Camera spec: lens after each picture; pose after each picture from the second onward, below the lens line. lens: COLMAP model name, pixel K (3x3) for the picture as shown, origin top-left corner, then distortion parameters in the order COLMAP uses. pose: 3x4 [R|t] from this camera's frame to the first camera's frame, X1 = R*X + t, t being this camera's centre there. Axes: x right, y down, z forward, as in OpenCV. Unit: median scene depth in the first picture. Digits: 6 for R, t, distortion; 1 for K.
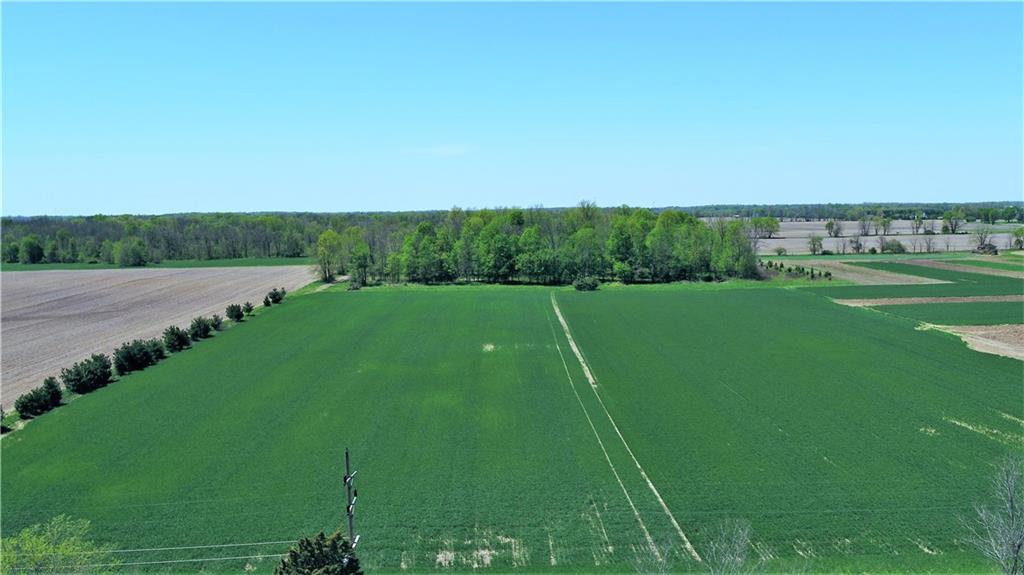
lens RADIAL K [[897.0, 0, 512.0], [0, 897.0, 287.5], [0, 0, 1]] dist [0.004067, 0.001168]
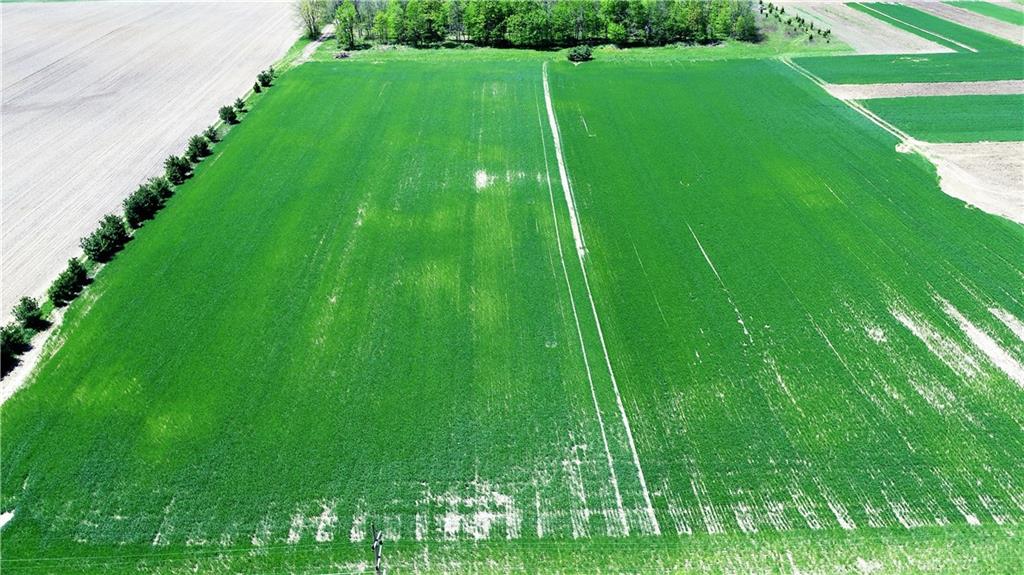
lens RADIAL K [[897.0, 0, 512.0], [0, 897.0, 287.5], [0, 0, 1]] dist [0.004067, 0.001168]
pose [[0.999952, -0.003217, 0.009287, -0.000719], [-0.000364, 0.932161, 0.362044, -0.148109], [-0.009821, -0.362030, 0.932115, -0.009070]]
